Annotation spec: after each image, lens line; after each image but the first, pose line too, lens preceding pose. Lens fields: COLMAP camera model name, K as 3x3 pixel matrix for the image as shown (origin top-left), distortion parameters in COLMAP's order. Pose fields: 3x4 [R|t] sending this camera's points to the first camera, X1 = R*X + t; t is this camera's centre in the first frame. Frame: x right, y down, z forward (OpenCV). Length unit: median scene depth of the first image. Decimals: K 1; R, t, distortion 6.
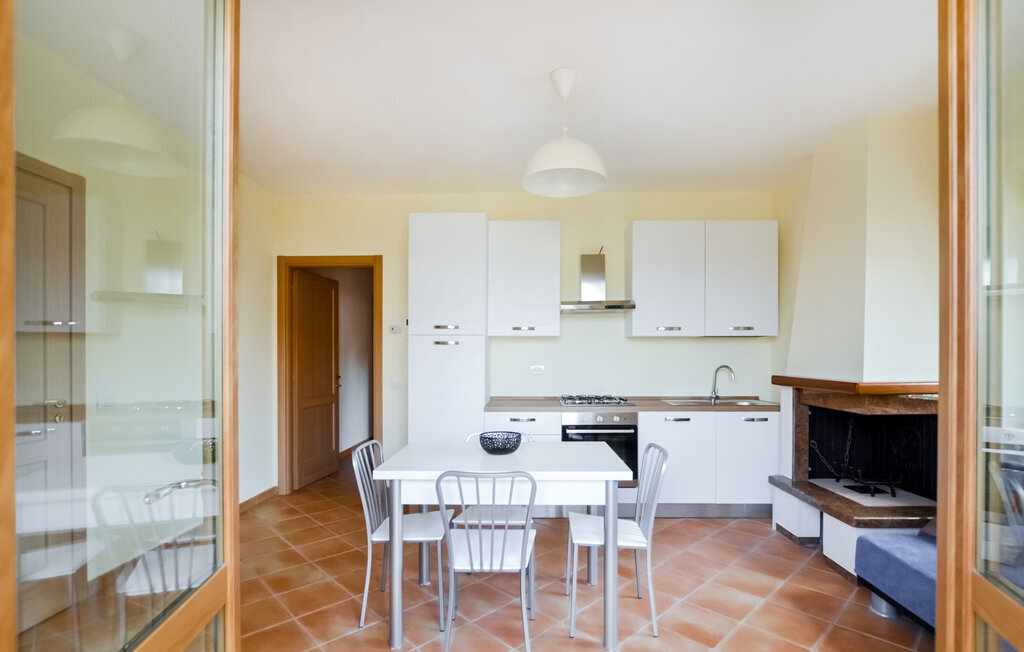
lens RADIAL K [[462.9, 0, 511.3], [0, 462.9, 351.0], [0, 0, 1]] dist [-0.051817, -0.000092]
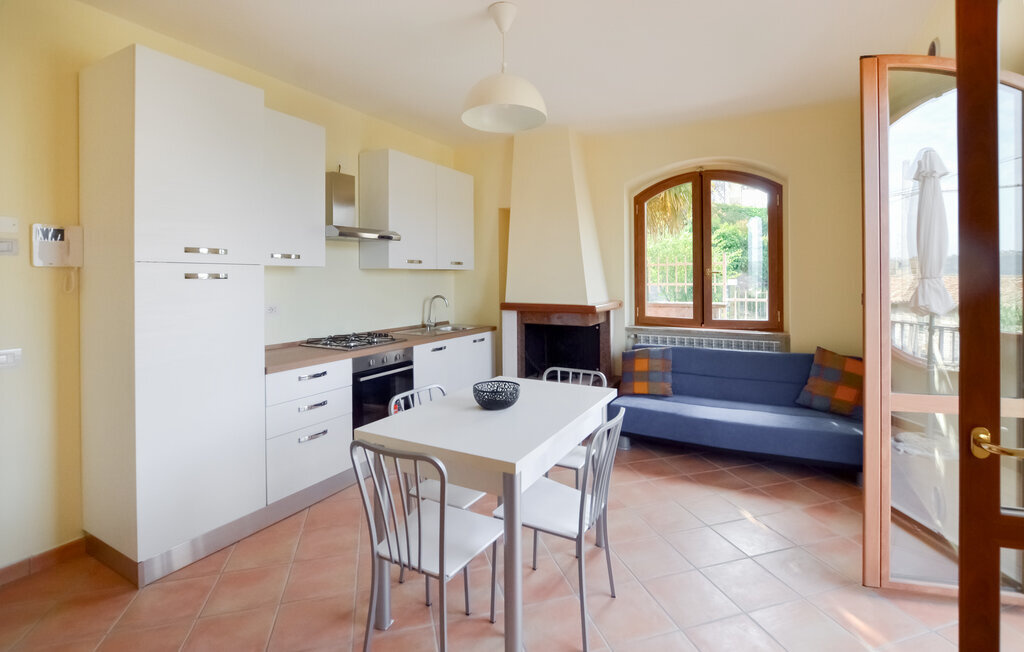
lens RADIAL K [[465.5, 0, 513.3], [0, 465.5, 277.7], [0, 0, 1]] dist [-0.001748, -0.000080]
pose [[0.460274, -0.002709, 0.887773, -0.512169], [0.000779, 0.999996, 0.002648, -0.016968], [-0.887776, -0.000528, 0.460275, 0.348746]]
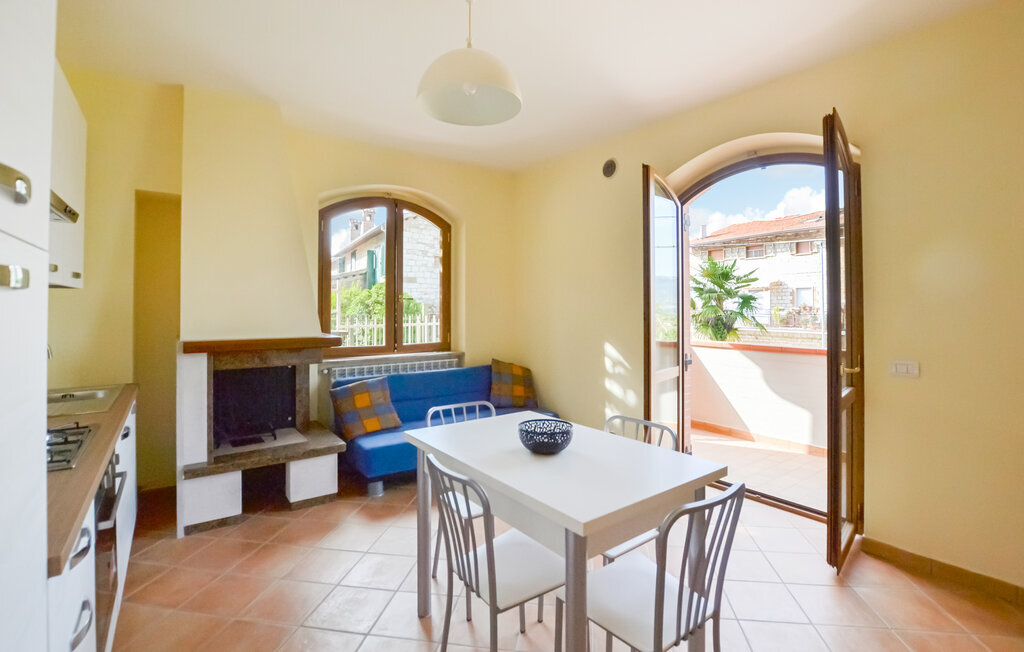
lens RADIAL K [[478.5, 0, 511.5], [0, 478.5, 302.0], [0, 0, 1]] dist [-0.001656, -0.000077]
pose [[-0.599835, 0.004302, 0.800112, -0.399215], [-0.003720, 0.999960, -0.008165, -0.009338], [-0.800115, -0.007874, -0.599794, 0.962795]]
